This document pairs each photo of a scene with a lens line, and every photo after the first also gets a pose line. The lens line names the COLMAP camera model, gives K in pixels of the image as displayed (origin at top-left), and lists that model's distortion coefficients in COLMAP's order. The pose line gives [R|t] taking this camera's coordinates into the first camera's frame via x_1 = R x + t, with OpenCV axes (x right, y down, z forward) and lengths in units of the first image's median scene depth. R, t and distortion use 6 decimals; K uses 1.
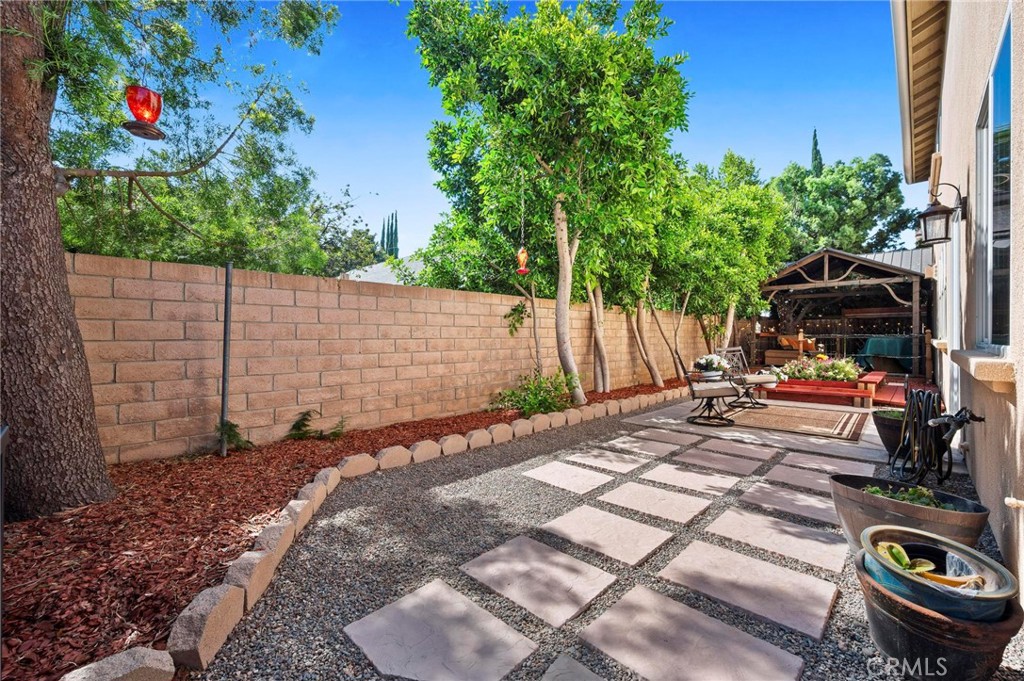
lens RADIAL K [[413.6, 0, 512.0], [0, 413.6, 340.5], [0, 0, 1]] dist [-0.000805, -0.000211]
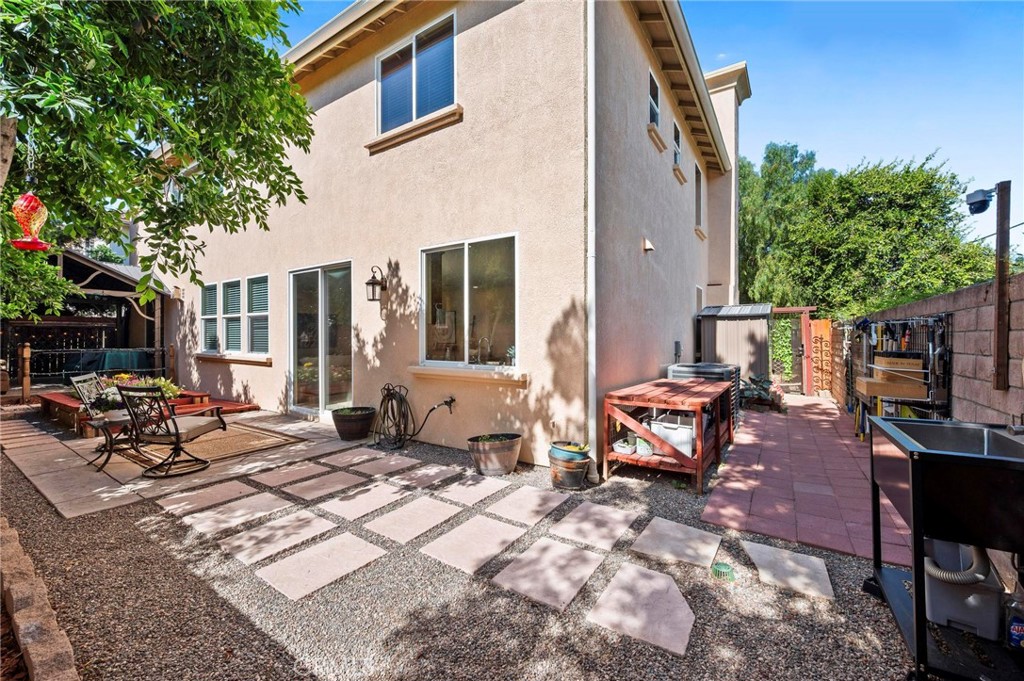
lens RADIAL K [[402.2, 0, 512.0], [0, 402.2, 340.5], [0, 0, 1]] dist [-0.001520, -0.000193]
pose [[-0.179773, -0.003046, 0.983703, -0.233197], [0.010107, 0.999937, 0.004944, -0.030116], [-0.983656, 0.010831, -0.179731, 0.274499]]
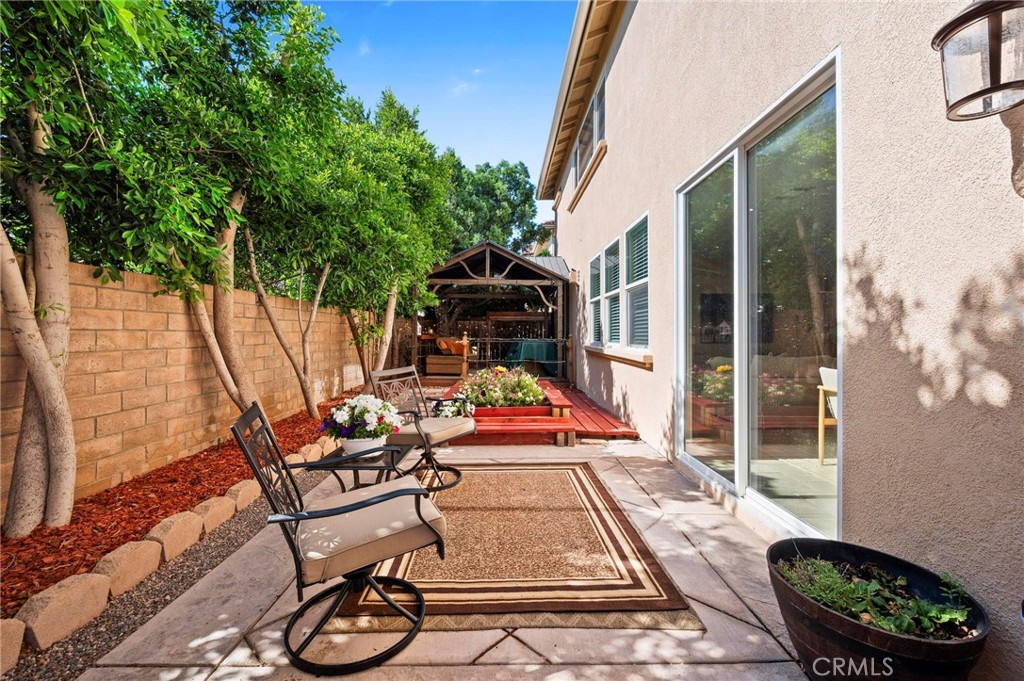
lens RADIAL K [[413.6, 0, 512.0], [0, 413.6, 340.5], [0, 0, 1]] dist [-0.000805, -0.000211]
pose [[0.703843, -0.004456, 0.710341, 0.184439], [-0.000076, 0.999980, 0.006349, -0.016855], [-0.710355, -0.004523, 0.703829, 0.378738]]
